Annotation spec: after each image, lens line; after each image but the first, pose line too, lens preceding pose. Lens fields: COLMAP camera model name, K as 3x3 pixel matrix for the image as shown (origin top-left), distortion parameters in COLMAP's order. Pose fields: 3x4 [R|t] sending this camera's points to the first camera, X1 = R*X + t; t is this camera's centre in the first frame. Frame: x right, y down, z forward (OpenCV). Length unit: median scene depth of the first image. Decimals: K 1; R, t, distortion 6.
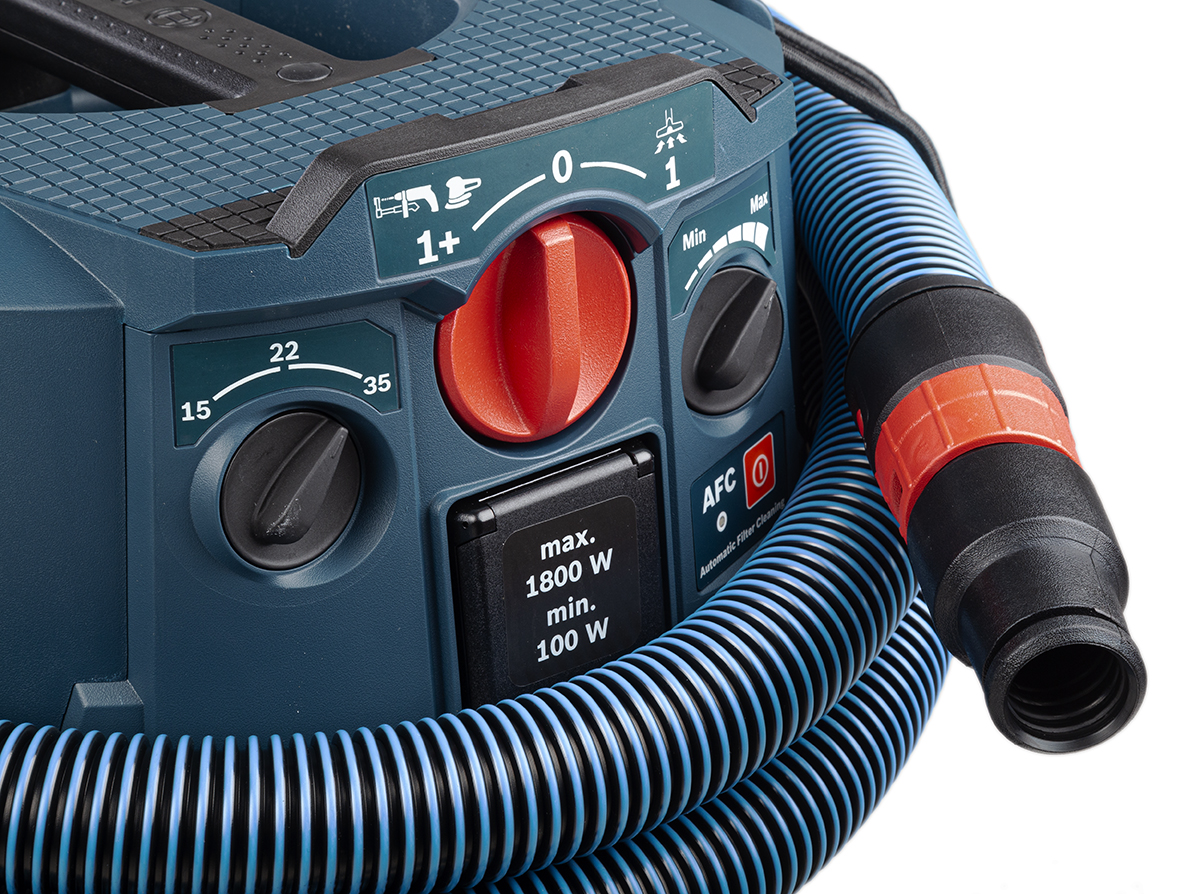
lens RADIAL K [[3448.1, 0, 600.0], [0, 3448.1, 447.0], [0, 0, 1]] dist [-0.000963, -13.793940]
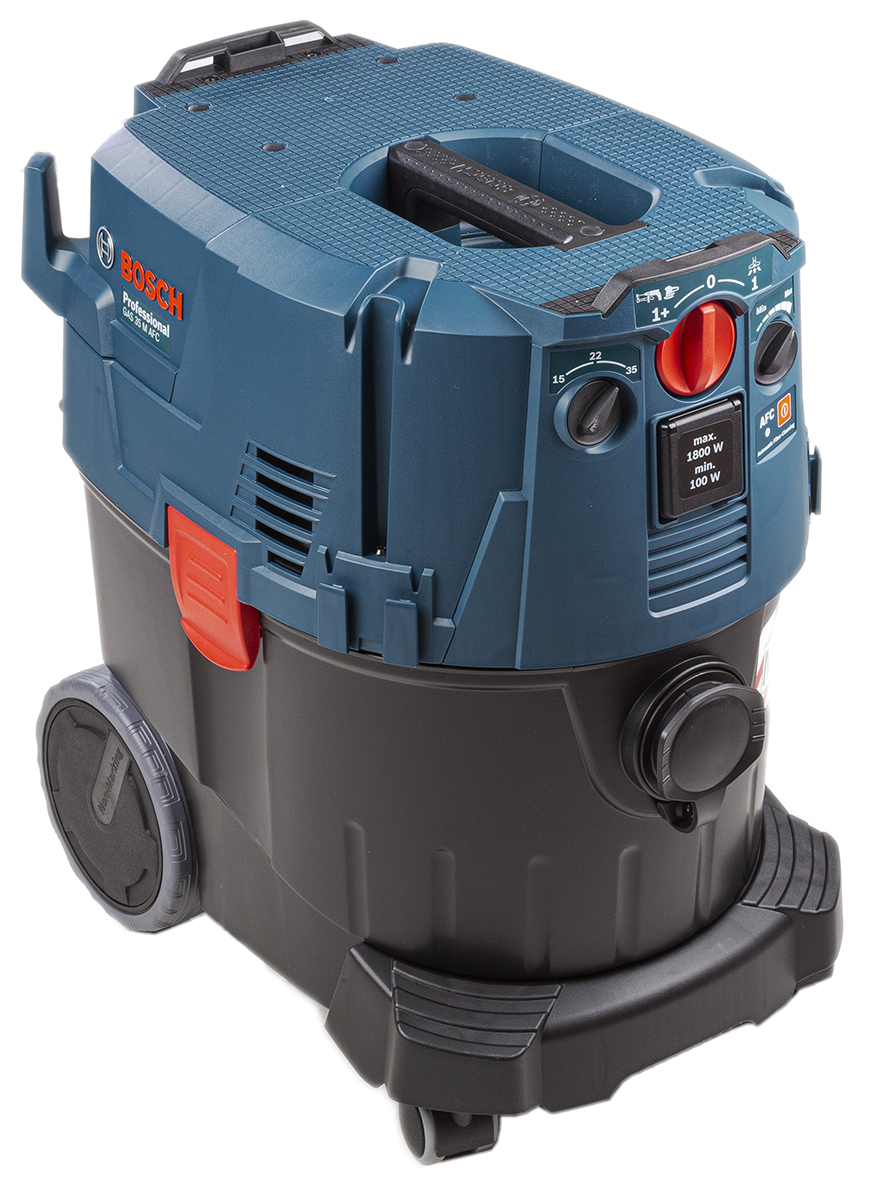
lens RADIAL K [[3349.3, 0, 437.0], [0, 3349.3, 600.0], [0, 0, 1]] dist [-0.130083, 0.436519]
pose [[0.999198, 0.025999, -0.030469, -0.121238], [-0.024077, 0.997796, 0.061837, 0.000911], [0.032009, -0.061053, 0.997621, -1.308111]]
